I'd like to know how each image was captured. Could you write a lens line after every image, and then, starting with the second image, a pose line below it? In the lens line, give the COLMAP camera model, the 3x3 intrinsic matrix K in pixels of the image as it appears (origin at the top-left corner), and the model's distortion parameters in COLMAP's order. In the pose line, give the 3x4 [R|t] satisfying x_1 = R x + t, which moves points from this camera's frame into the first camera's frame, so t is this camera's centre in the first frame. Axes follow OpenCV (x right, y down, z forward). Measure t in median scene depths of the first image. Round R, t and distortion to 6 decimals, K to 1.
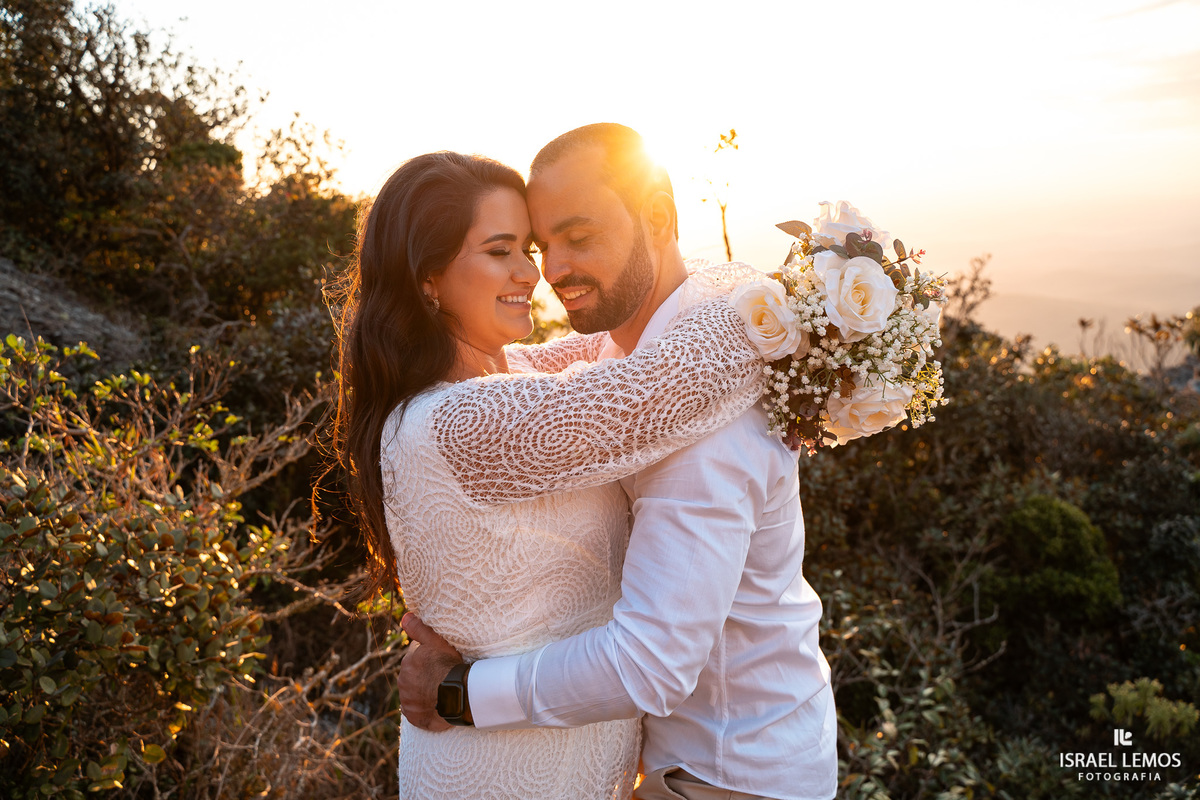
lens RADIAL K [[971.4, 0, 594.9], [0, 971.4, 398.8], [0, 0, 1]] dist [-0.126611, 0.106151]
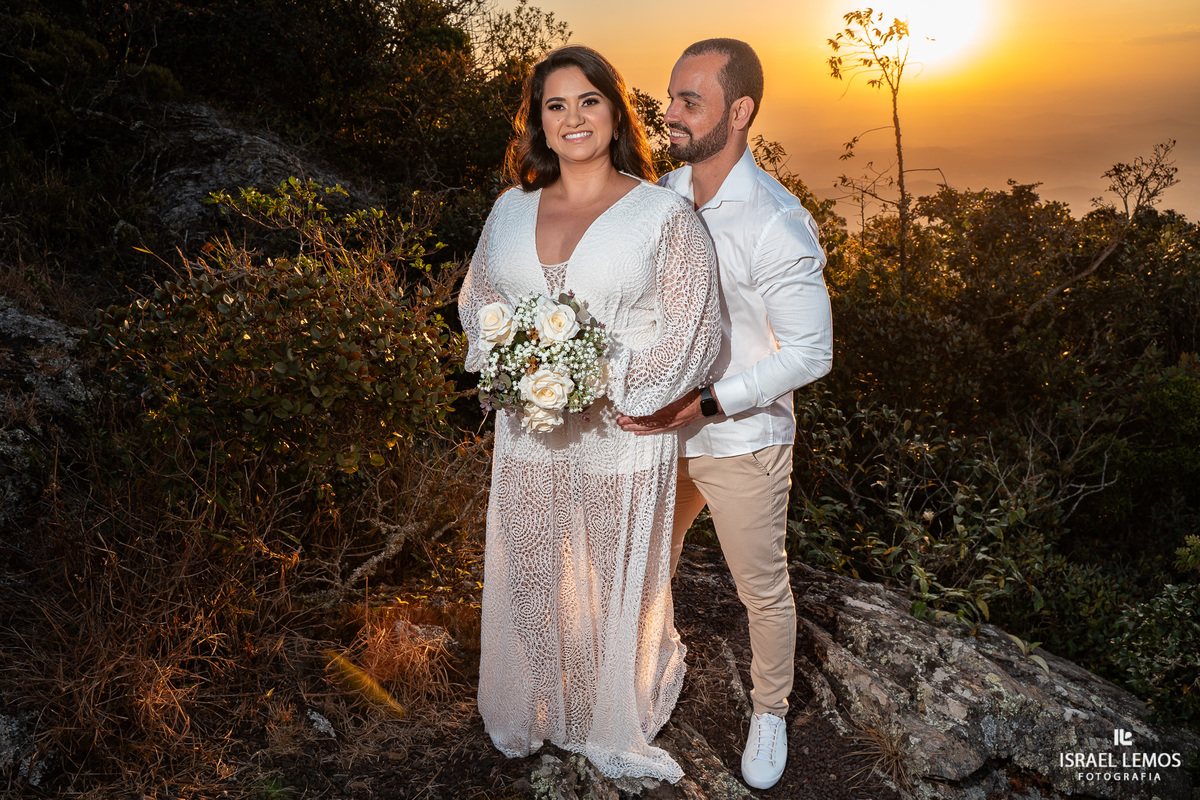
lens RADIAL K [[971.4, 0, 594.9], [0, 971.4, 398.8], [0, 0, 1]] dist [-0.126611, 0.106151]
pose [[0.972881, 0.069346, -0.220668, 0.074095], [-0.043429, 0.991798, 0.120211, 0.031376], [0.227194, -0.107367, 0.967913, -0.146655]]
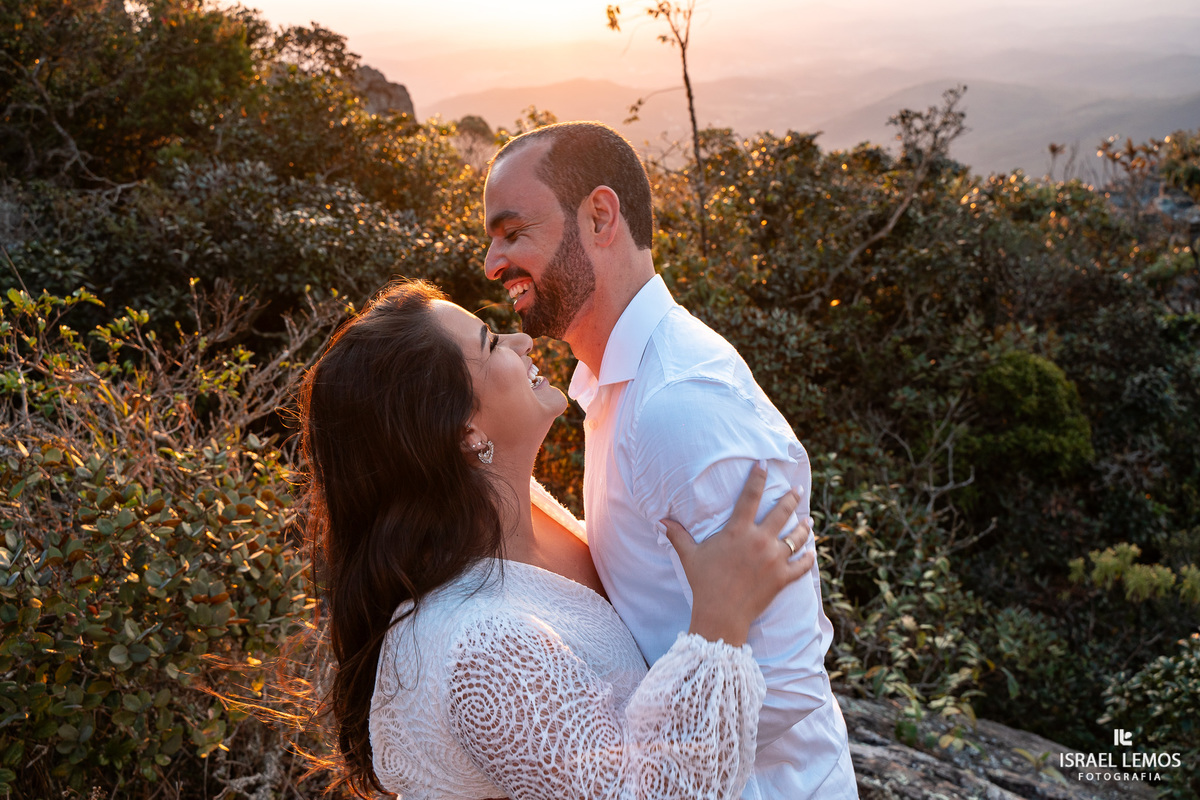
lens RADIAL K [[1095.6, 0, 596.7], [0, 1095.6, 398.1], [0, 0, 1]] dist [-0.098146, 0.131836]
pose [[0.994282, -0.044257, 0.097186, -0.068209], [0.026882, 0.984502, 0.173303, -0.056516], [-0.103350, -0.169699, 0.980062, -0.049116]]
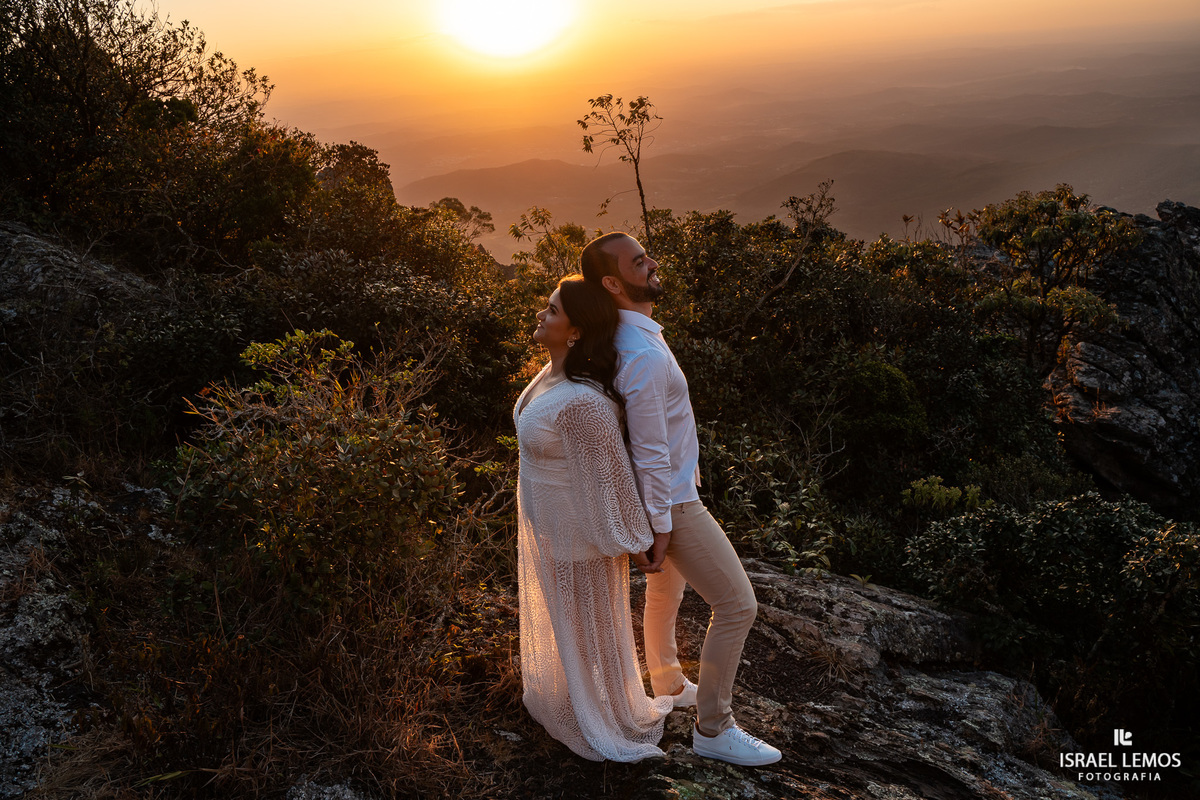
lens RADIAL K [[969.7, 0, 596.5], [0, 969.7, 399.4], [0, 0, 1]] dist [-0.114118, 0.090933]
pose [[0.987226, -0.079297, 0.138190, -0.143500], [0.060491, 0.988951, 0.135341, -0.063337], [-0.147395, -0.125253, 0.981115, -0.364471]]
